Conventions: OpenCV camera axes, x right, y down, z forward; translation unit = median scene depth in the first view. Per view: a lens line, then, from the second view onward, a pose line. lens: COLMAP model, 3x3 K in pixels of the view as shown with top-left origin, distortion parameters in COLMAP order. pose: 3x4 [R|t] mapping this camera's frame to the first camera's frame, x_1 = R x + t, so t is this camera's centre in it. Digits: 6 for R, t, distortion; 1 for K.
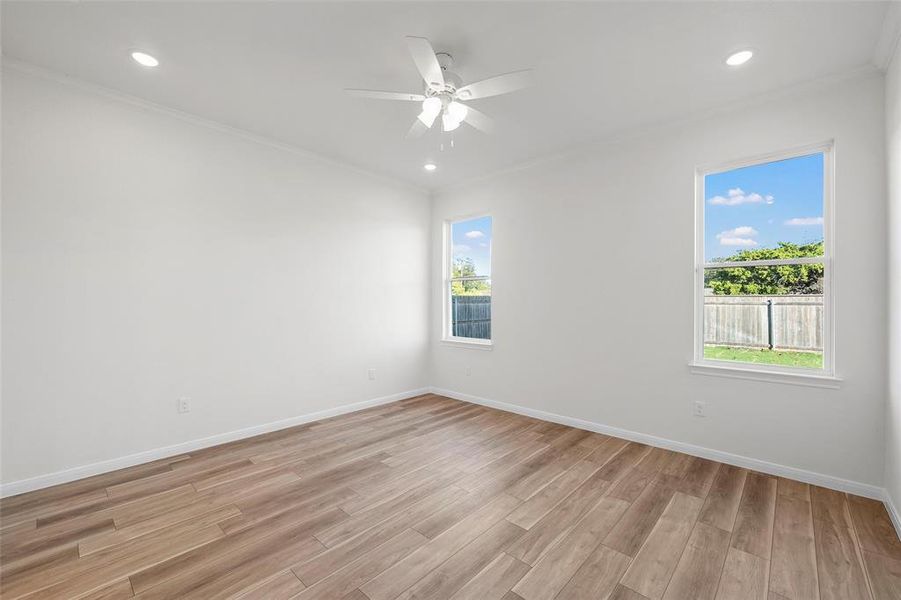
lens RADIAL K [[354.0, 0, 454.6], [0, 354.0, 303.6], [0, 0, 1]] dist [0.001566, 0.000064]
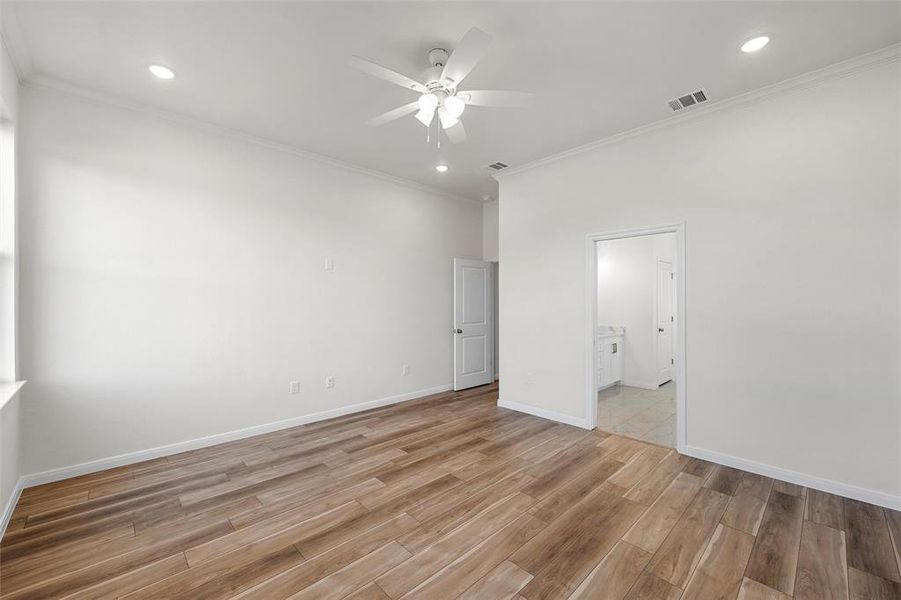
lens RADIAL K [[354.0, 0, 454.6], [0, 354.0, 303.6], [0, 0, 1]] dist [0.001566, 0.000064]
pose [[-0.998017, -0.003464, 0.062849, -0.144677], [-0.003011, 0.999969, 0.007304, -0.007761], [-0.062872, 0.007100, -0.997996, 1.989438]]
